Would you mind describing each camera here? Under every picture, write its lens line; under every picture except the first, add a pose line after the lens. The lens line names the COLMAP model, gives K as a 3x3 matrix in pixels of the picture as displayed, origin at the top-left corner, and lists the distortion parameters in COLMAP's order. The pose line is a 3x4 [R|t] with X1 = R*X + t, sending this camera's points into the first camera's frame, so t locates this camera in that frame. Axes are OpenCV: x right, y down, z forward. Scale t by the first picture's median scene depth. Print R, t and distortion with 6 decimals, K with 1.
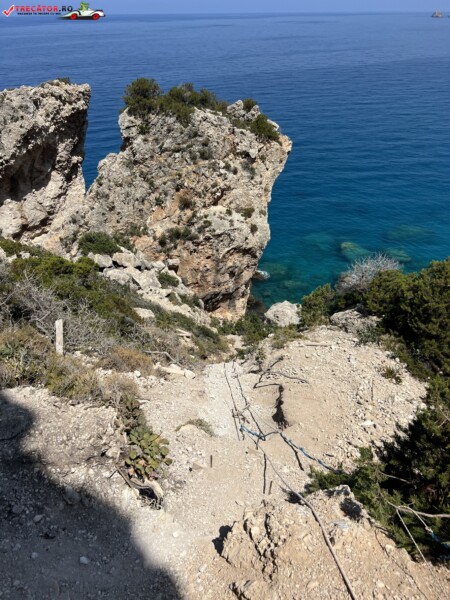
lens RADIAL K [[452.0, 0, 224.0], [0, 452.0, 302.2], [0, 0, 1]] dist [0.062849, -0.085987]
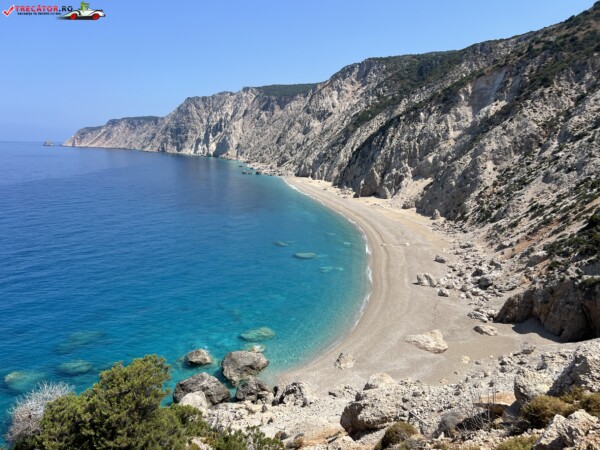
lens RADIAL K [[452.0, 0, 303.8], [0, 452.0, 226.3], [0, 0, 1]] dist [0.062849, -0.085987]
pose [[0.636973, -0.114055, 0.762402, 0.007872], [0.391610, 0.899753, -0.192580, -0.005657], [-0.664009, 0.421232, 0.617783, -0.016427]]
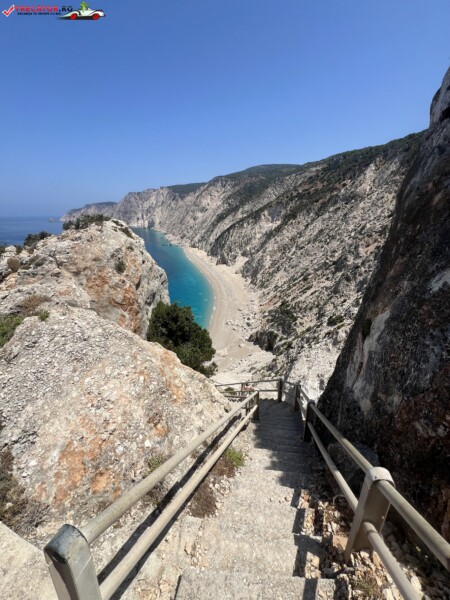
lens RADIAL K [[240.0, 0, 224.4], [0, 240.0, 298.8], [0, 0, 1]] dist [0.000479, -0.000113]
pose [[0.555674, -0.280722, 0.782574, -1.669019], [0.448119, 0.893970, 0.002490, -1.220616], [-0.700297, 0.349302, 0.622553, -4.125449]]
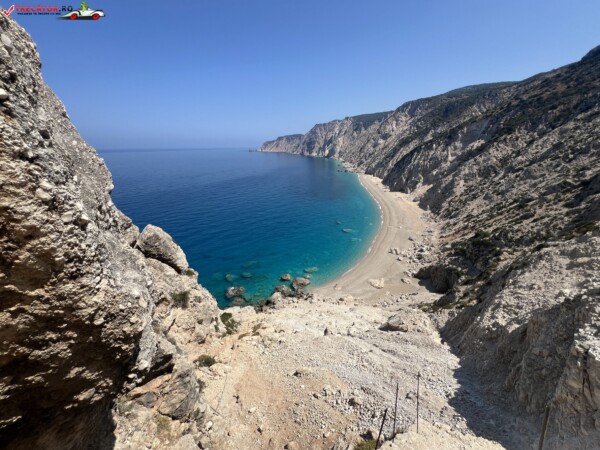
lens RADIAL K [[241.1, 0, 300.3], [0, 241.1, 225.8], [0, 0, 1]] dist [-0.002091, 0.000869]
pose [[0.843625, -0.168222, 0.509901, -0.235482], [0.288618, 0.942864, -0.166454, -0.330314], [-0.452766, 0.287591, 0.843975, -3.034646]]
